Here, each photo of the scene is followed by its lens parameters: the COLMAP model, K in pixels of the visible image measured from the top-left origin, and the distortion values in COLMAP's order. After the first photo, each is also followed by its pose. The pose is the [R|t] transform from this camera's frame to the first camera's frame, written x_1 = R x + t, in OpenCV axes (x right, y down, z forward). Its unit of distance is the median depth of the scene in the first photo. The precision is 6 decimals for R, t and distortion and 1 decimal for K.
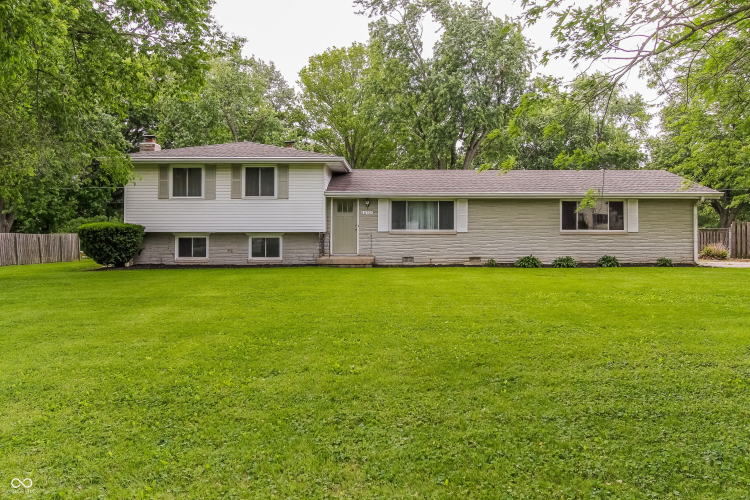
lens RADIAL K [[667.9, 0, 378.4], [0, 667.9, 256.1], [0, 0, 1]] dist [-0.003379, 0.004504]
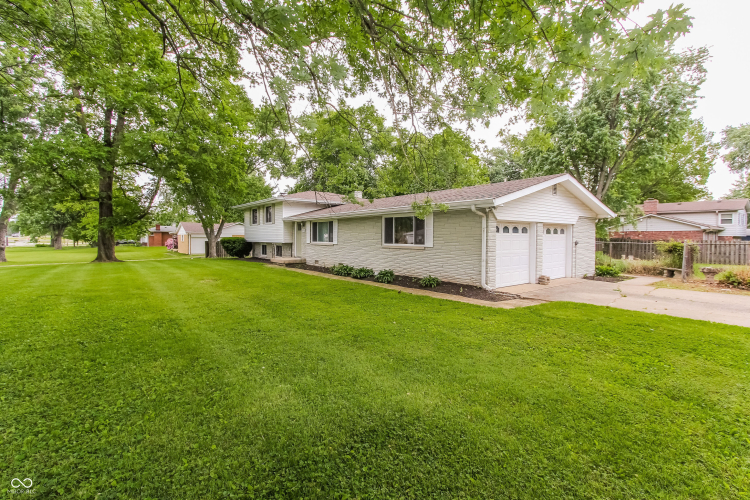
lens RADIAL K [[360.8, 0, 375.0], [0, 360.8, 250.0], [0, 0, 1]] dist [0.002523, 0.000295]
pose [[0.592364, 0.030136, -0.805106, 0.752274], [-0.043461, 0.999040, 0.005418, -0.031199], [0.804497, 0.031781, 0.593106, 0.634613]]
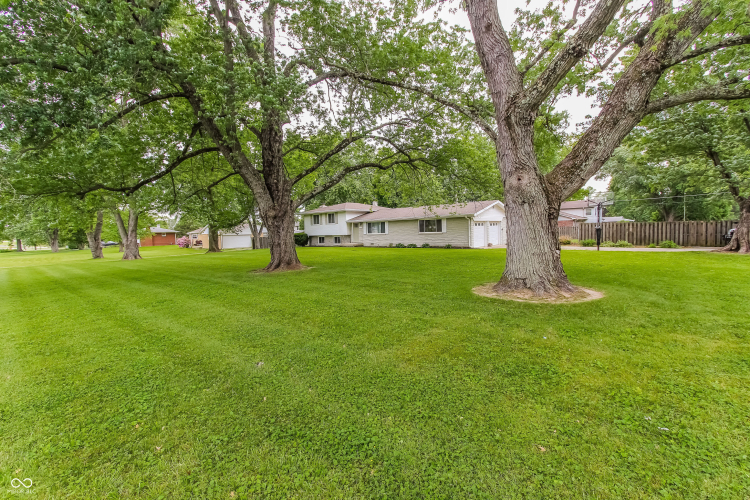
lens RADIAL K [[360.8, 0, 375.0], [0, 360.8, 250.0], [0, 0, 1]] dist [0.002523, 0.000295]
pose [[0.721614, 0.015099, -0.692131, 1.056348], [-0.005187, 0.999852, 0.016405, 0.003741], [0.692276, -0.008248, 0.721586, -0.038071]]
